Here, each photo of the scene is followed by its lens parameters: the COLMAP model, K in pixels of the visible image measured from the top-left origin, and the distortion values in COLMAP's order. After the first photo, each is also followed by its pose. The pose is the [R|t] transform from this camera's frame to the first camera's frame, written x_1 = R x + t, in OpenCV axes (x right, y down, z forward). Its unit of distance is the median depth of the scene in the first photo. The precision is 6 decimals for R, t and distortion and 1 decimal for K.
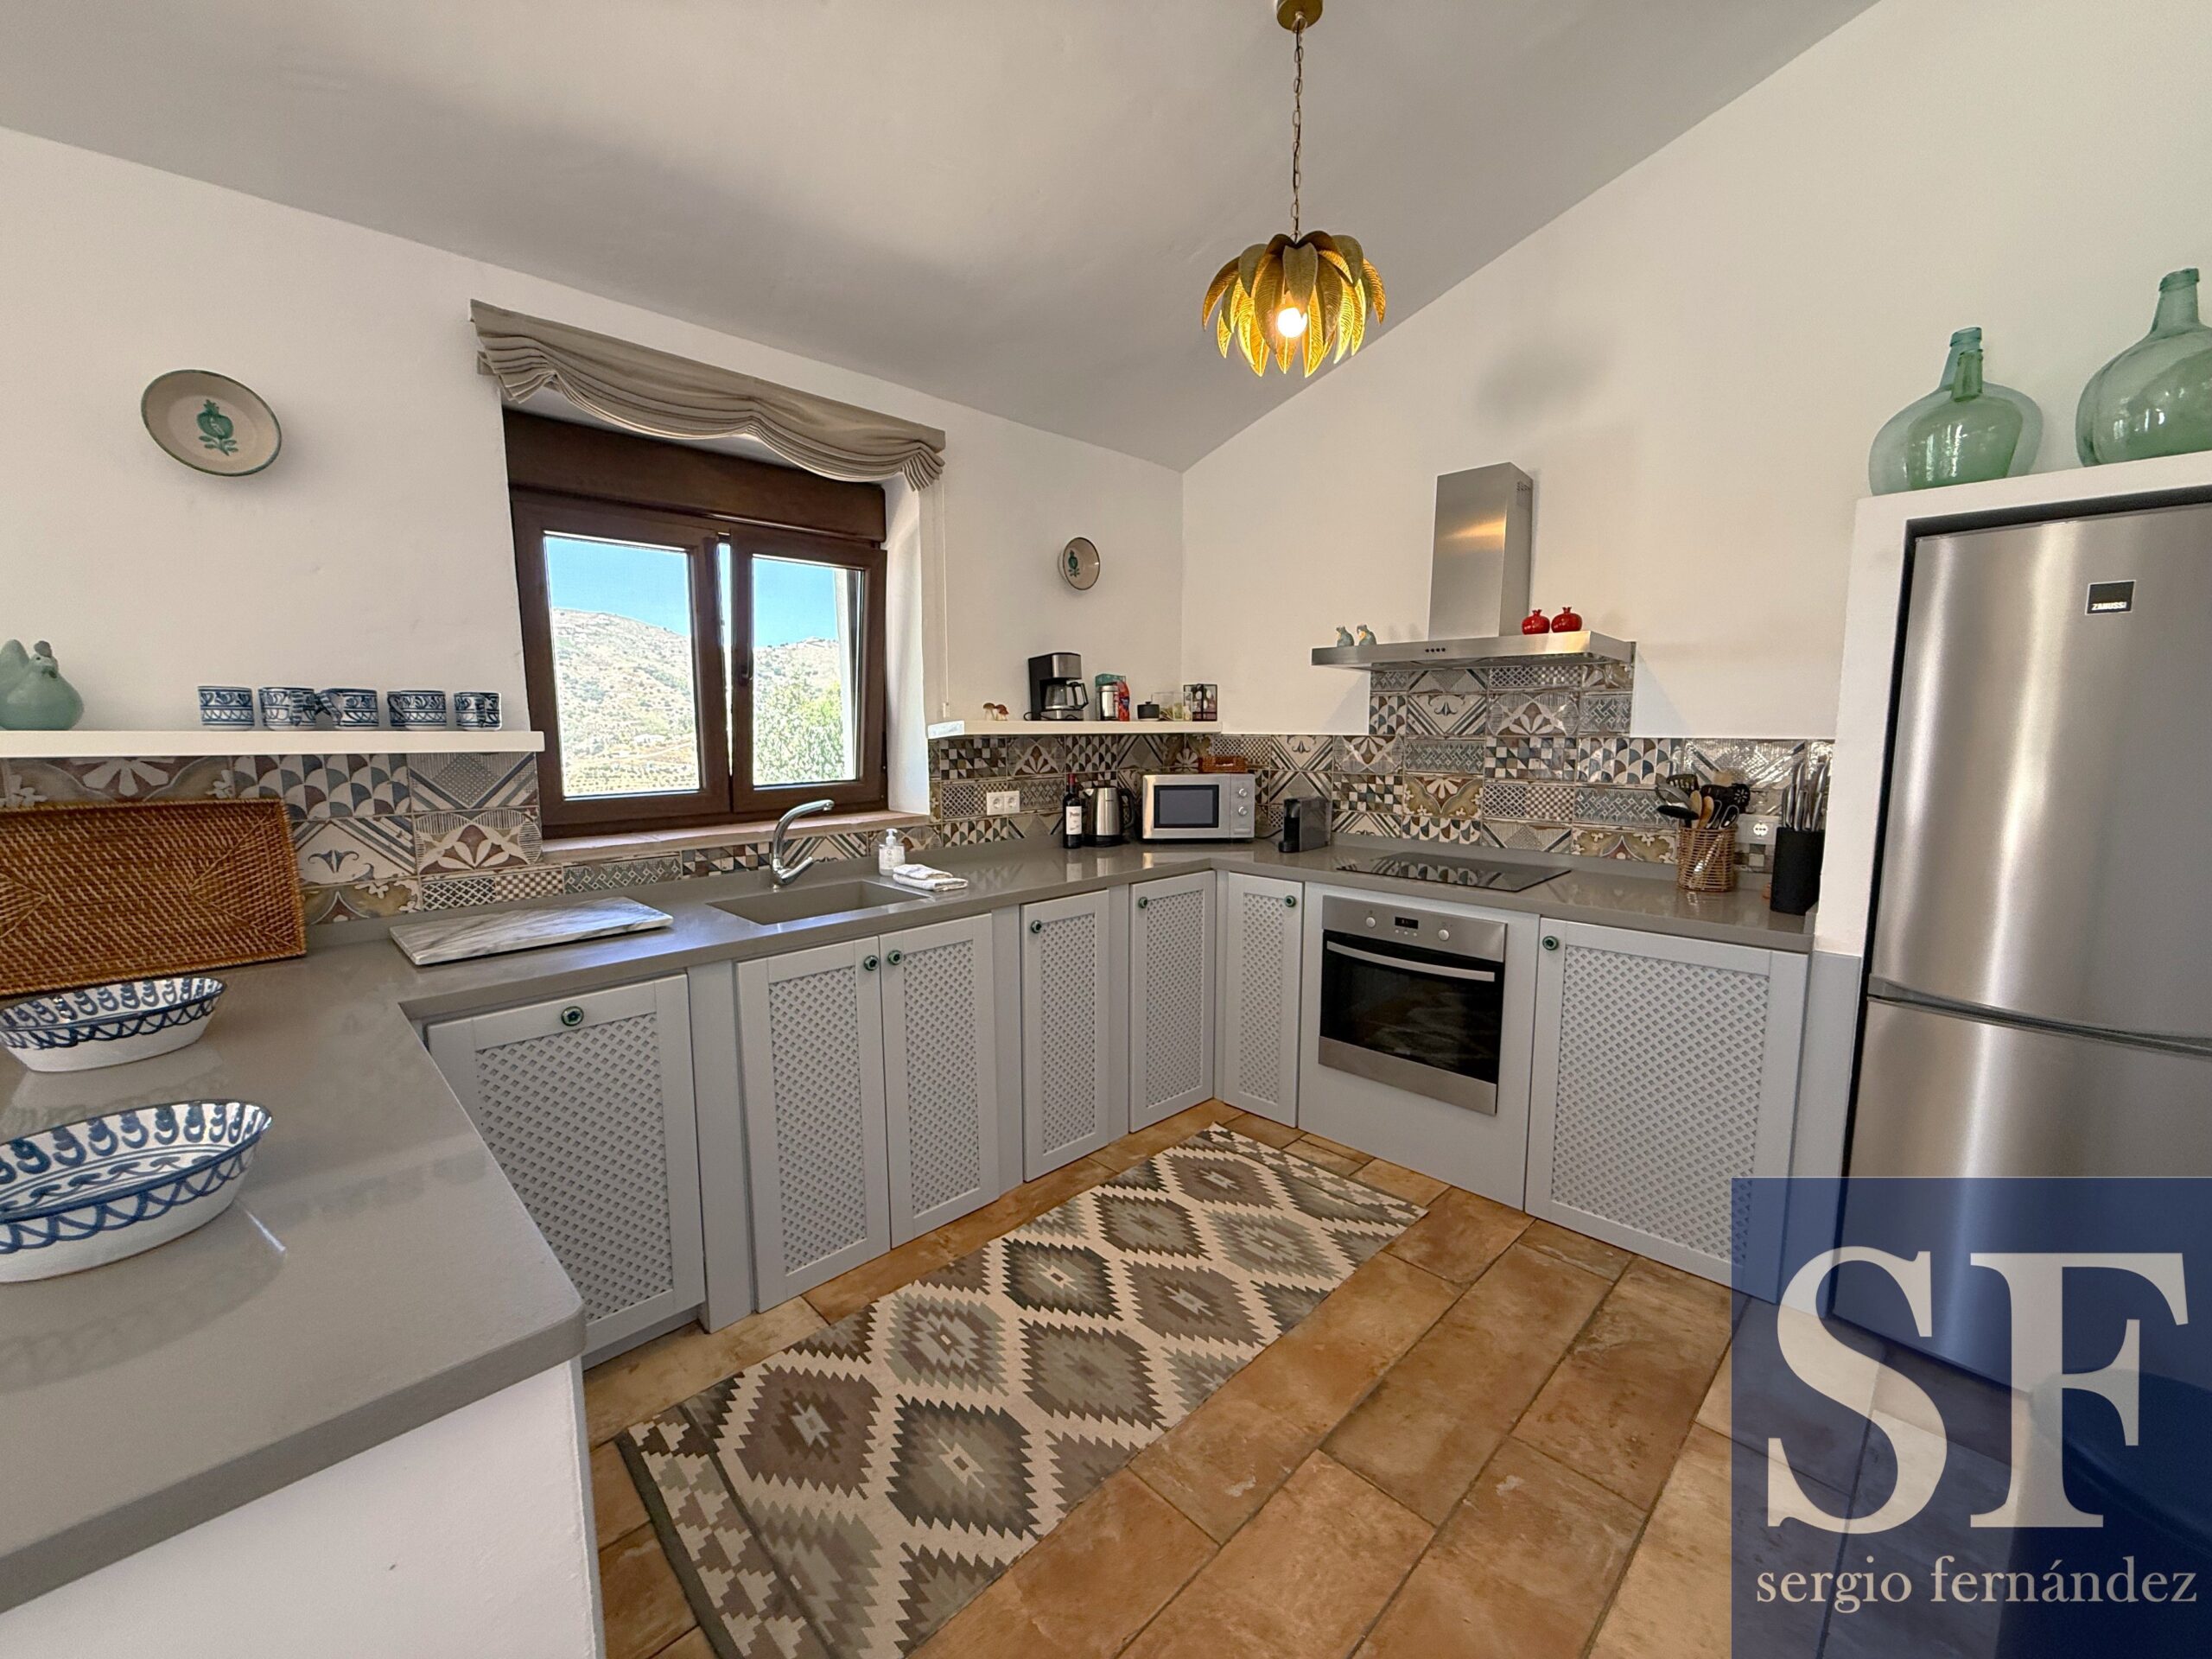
lens RADIAL K [[892.5, 0, 1106.0], [0, 892.5, 829.5], [0, 0, 1]] dist [-0.004203, -0.000261]
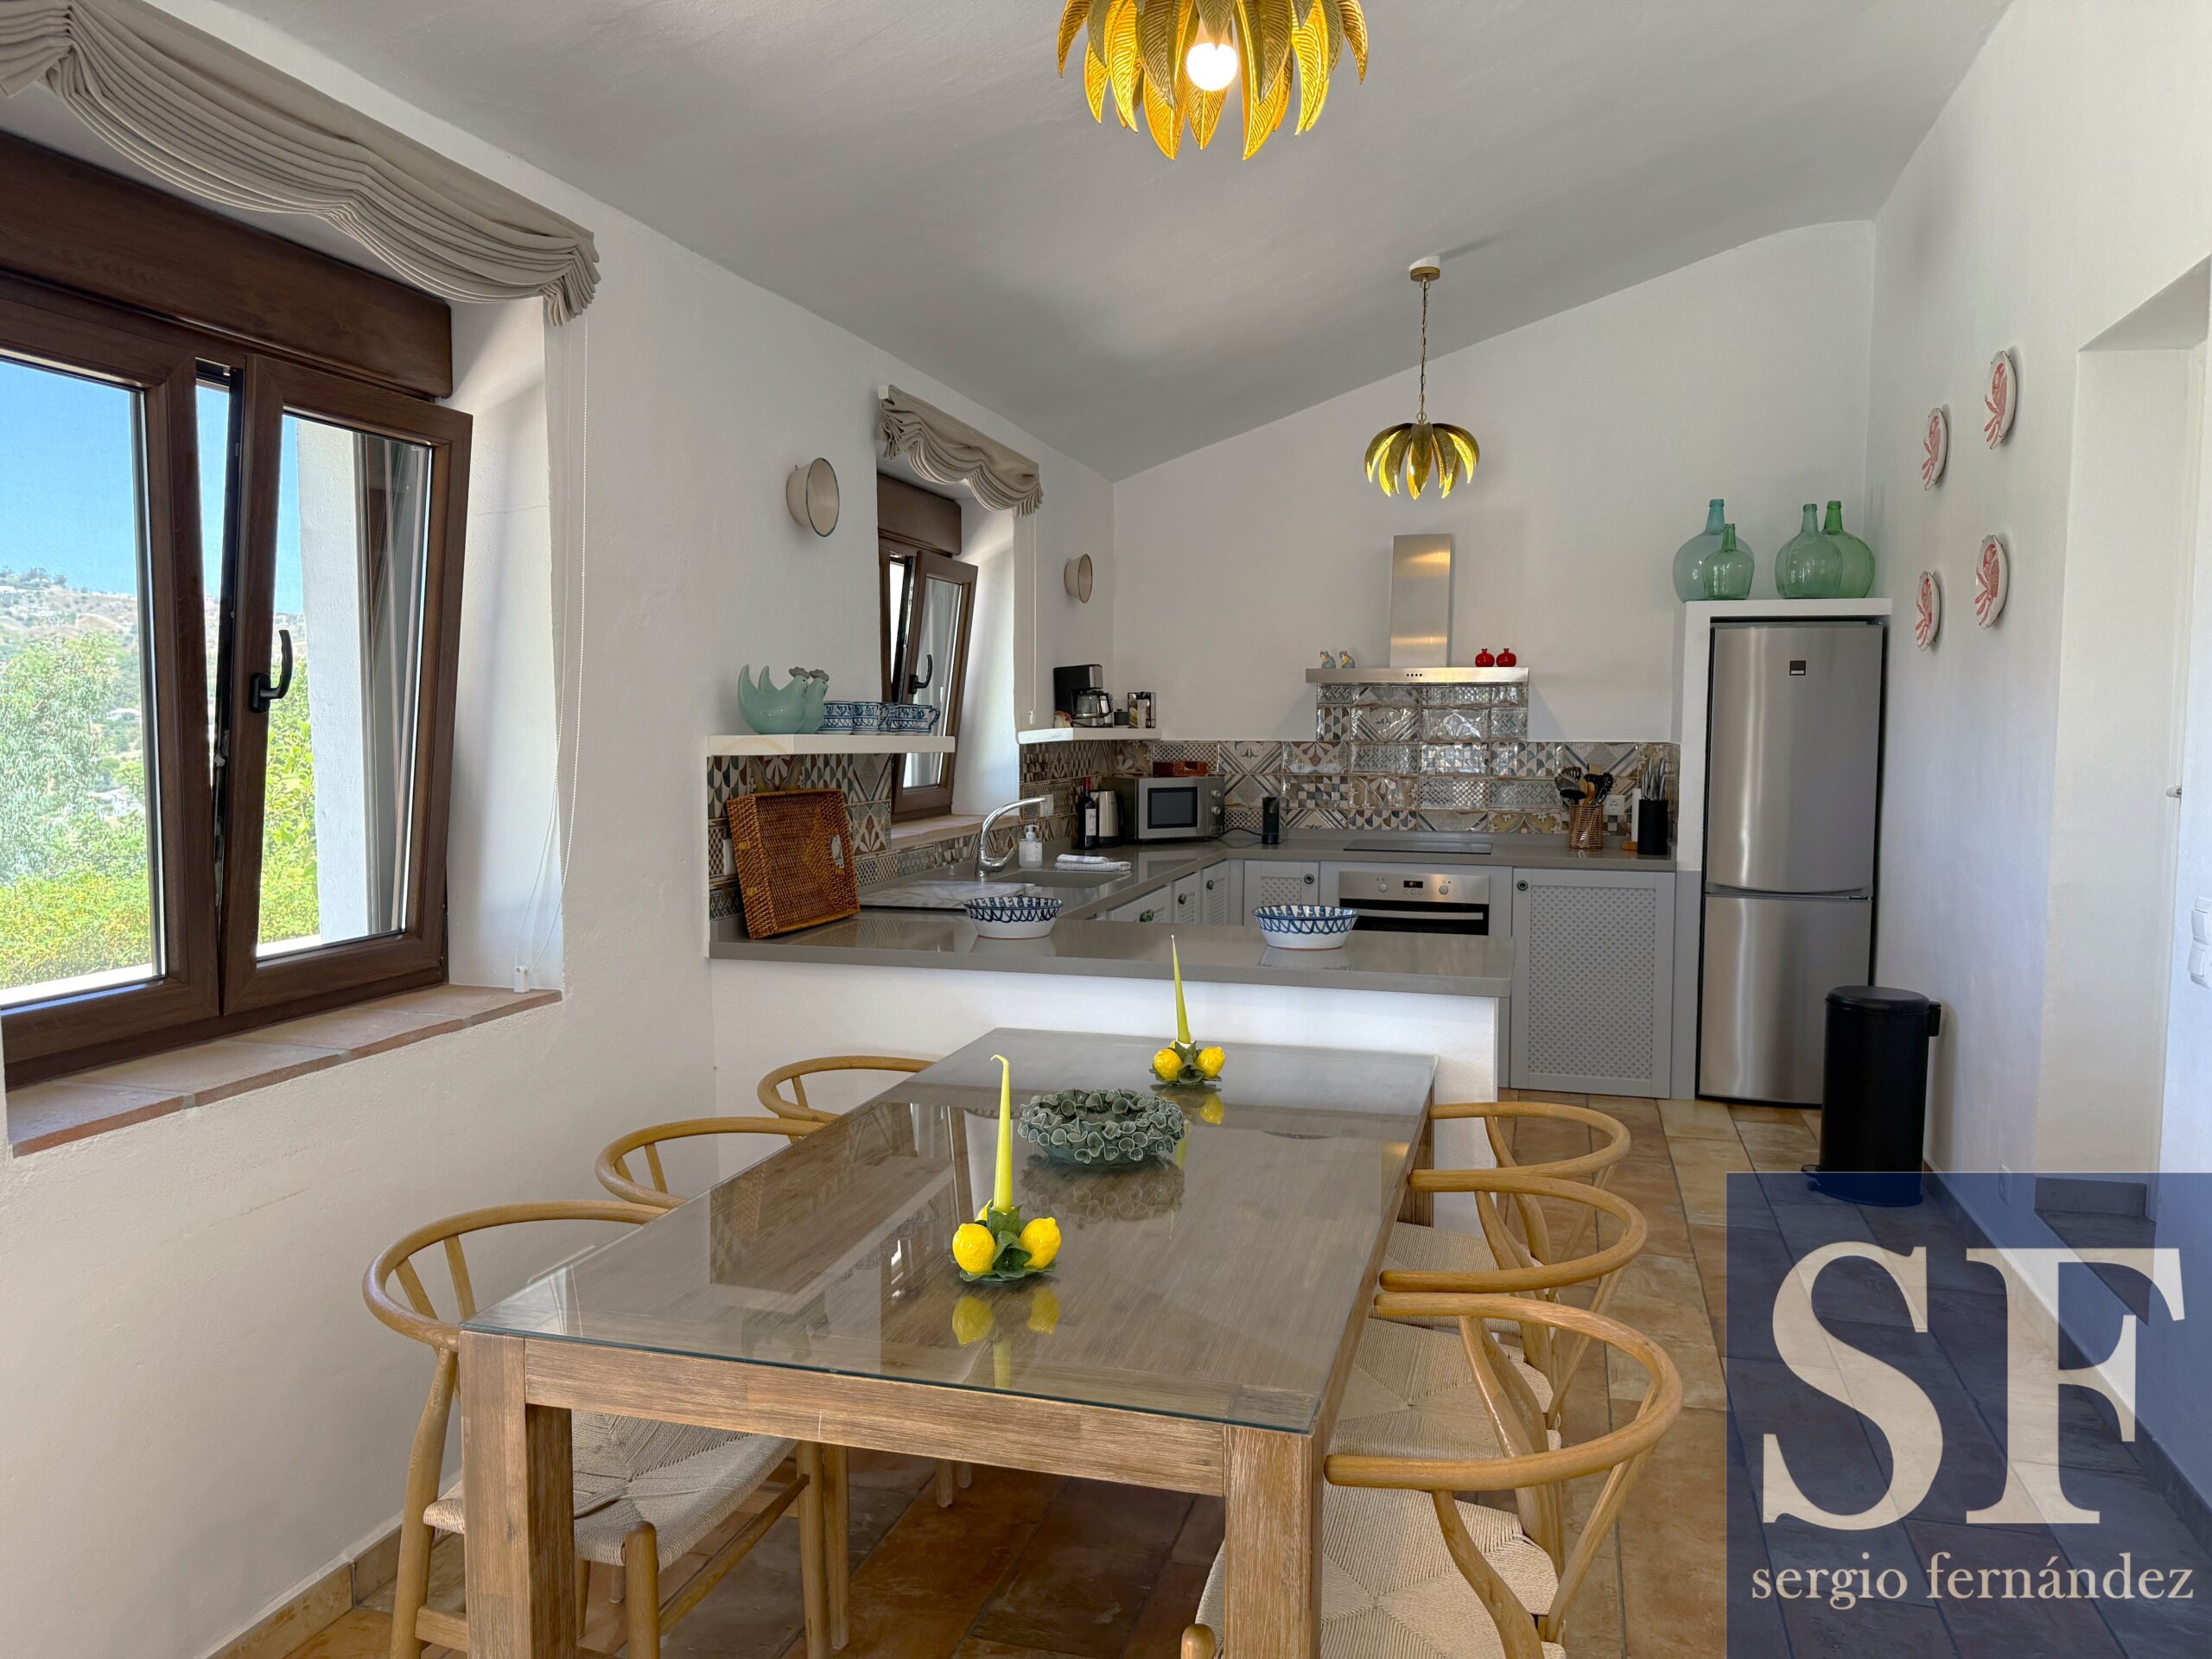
lens RADIAL K [[1529.1, 0, 1106.0], [0, 1529.1, 829.5], [0, 0, 1]] dist [0.060572, -0.067981]
pose [[0.872533, -0.028064, 0.487749, -1.382113], [0.053943, 0.997779, -0.039087, 0.107110], [-0.485569, 0.060415, 0.872108, -0.886490]]
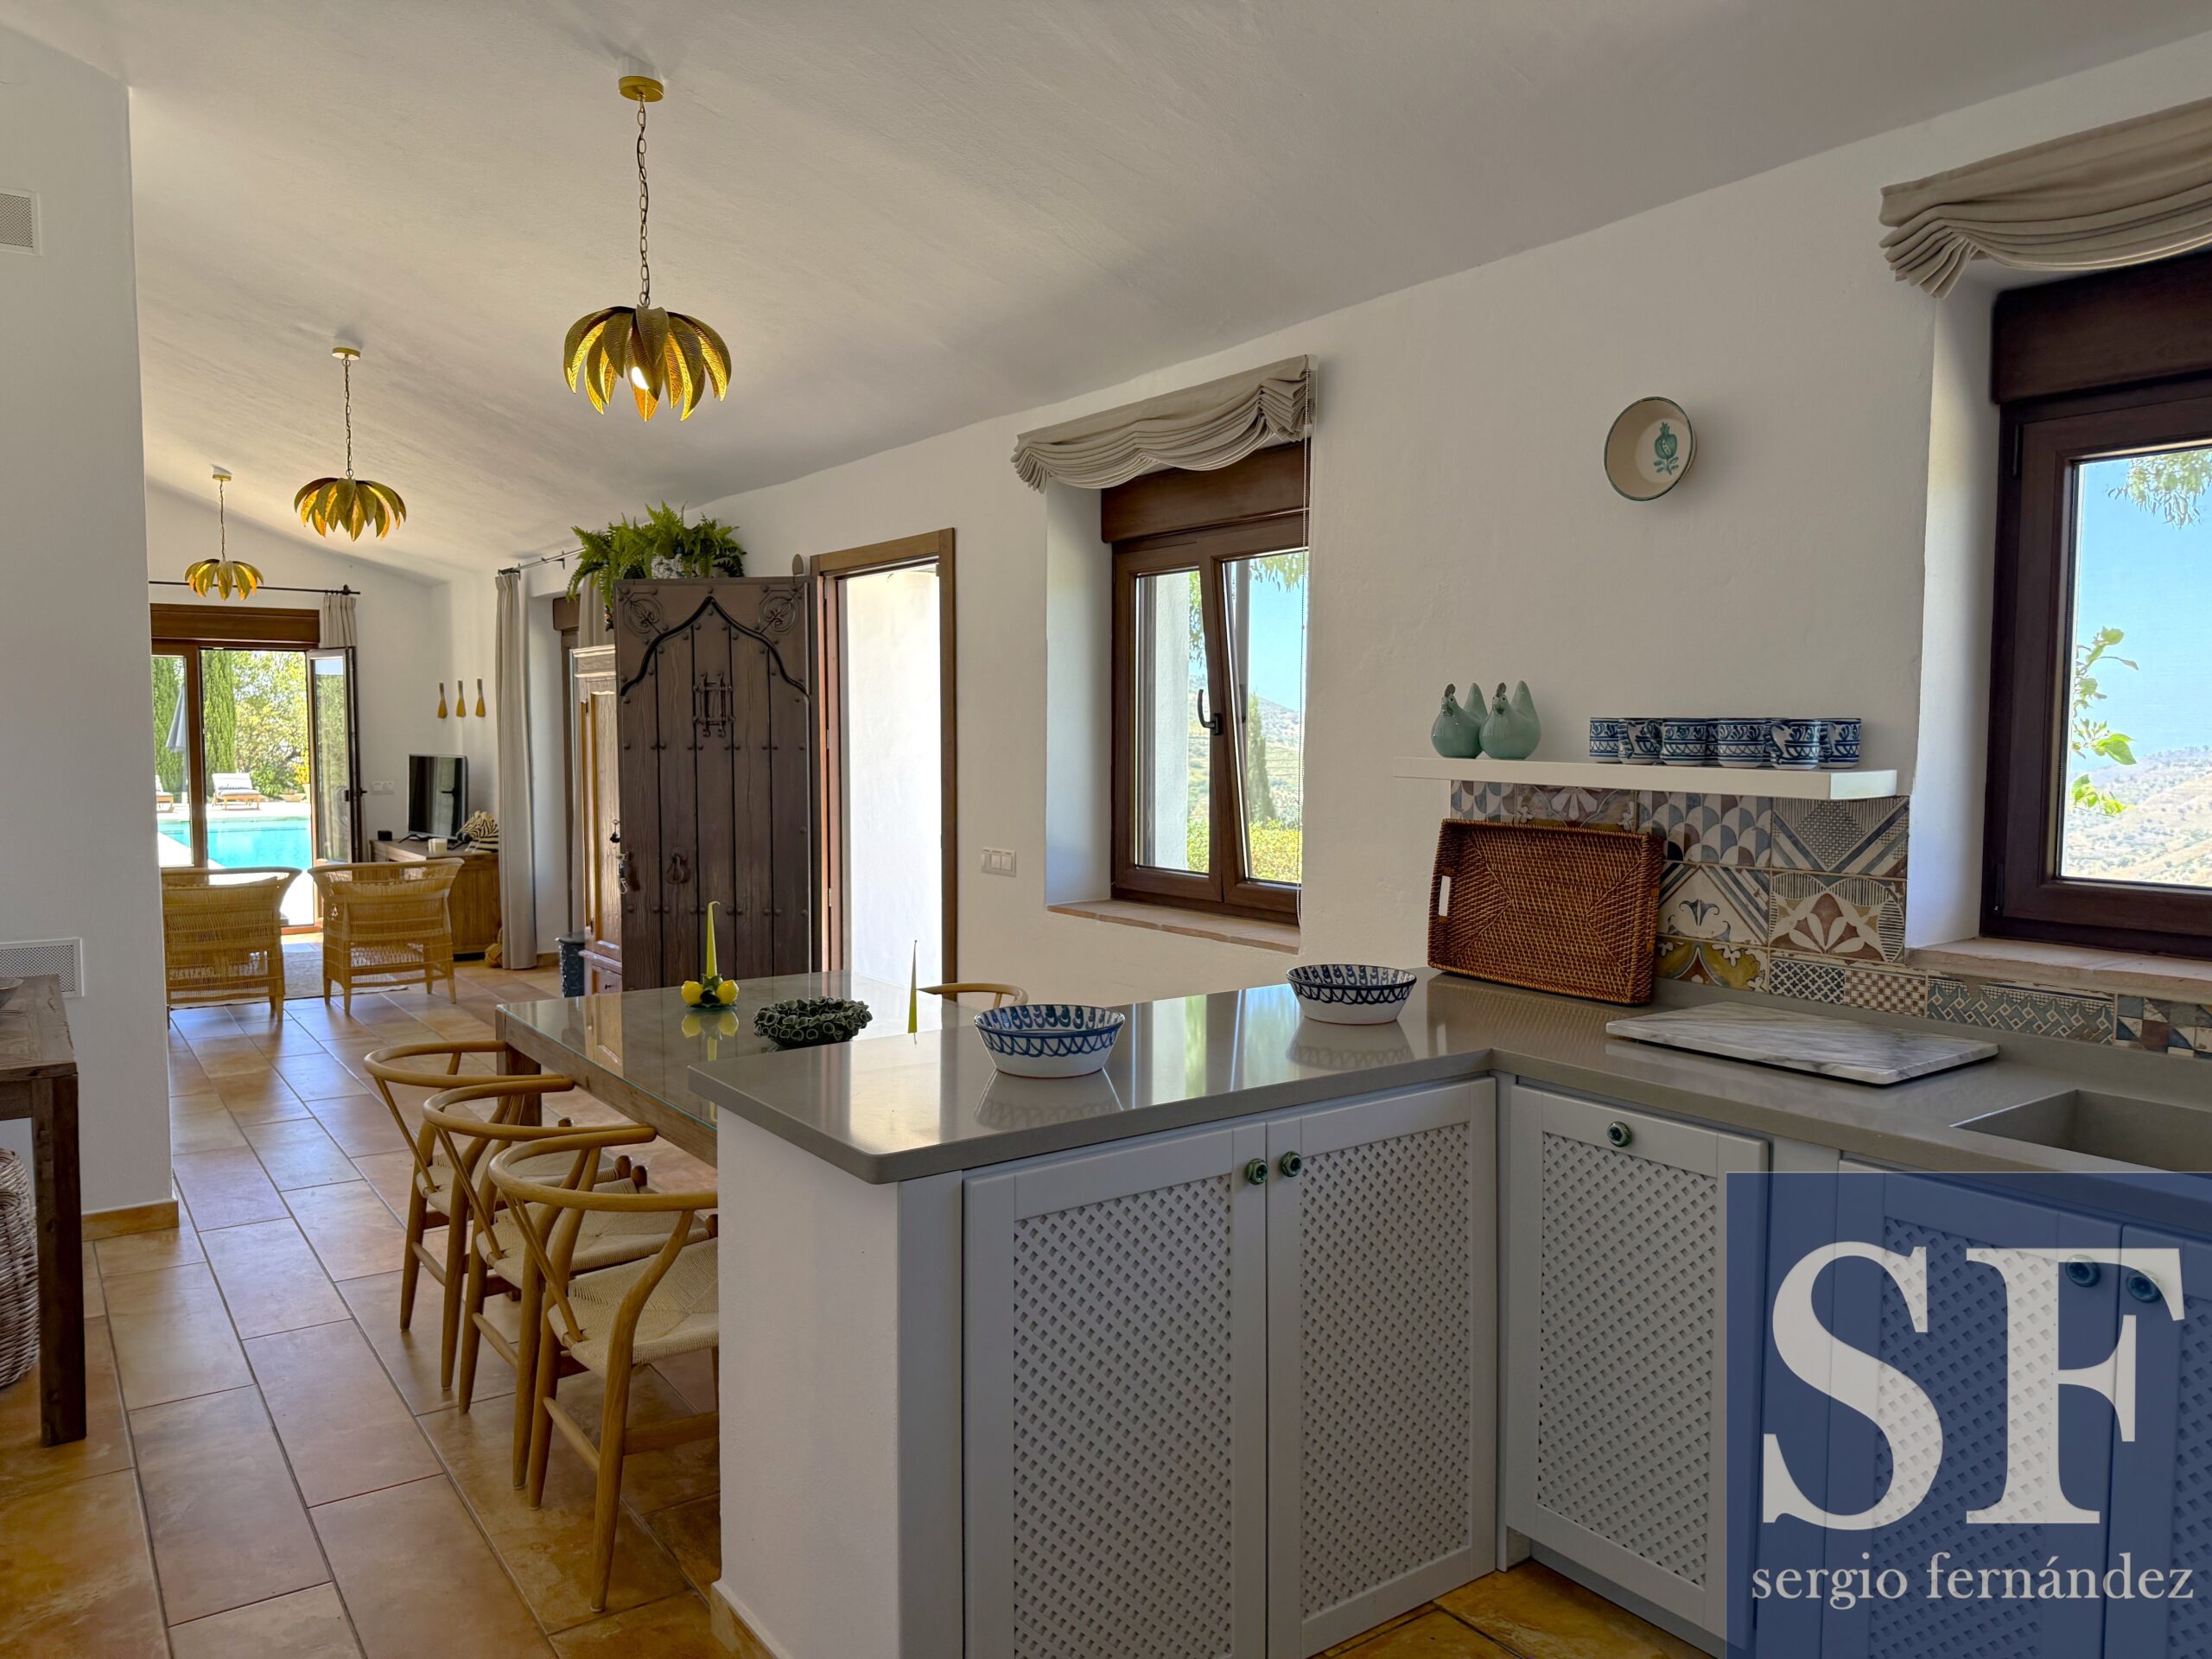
lens RADIAL K [[1529.1, 0, 1106.0], [0, 1529.1, 829.5], [0, 0, 1]] dist [0.060572, -0.067981]
pose [[-0.154859, 0.070698, -0.985404, 0.628298], [-0.120081, 0.988694, 0.089805, -0.098317], [0.980612, 0.132235, -0.144619, 0.567984]]
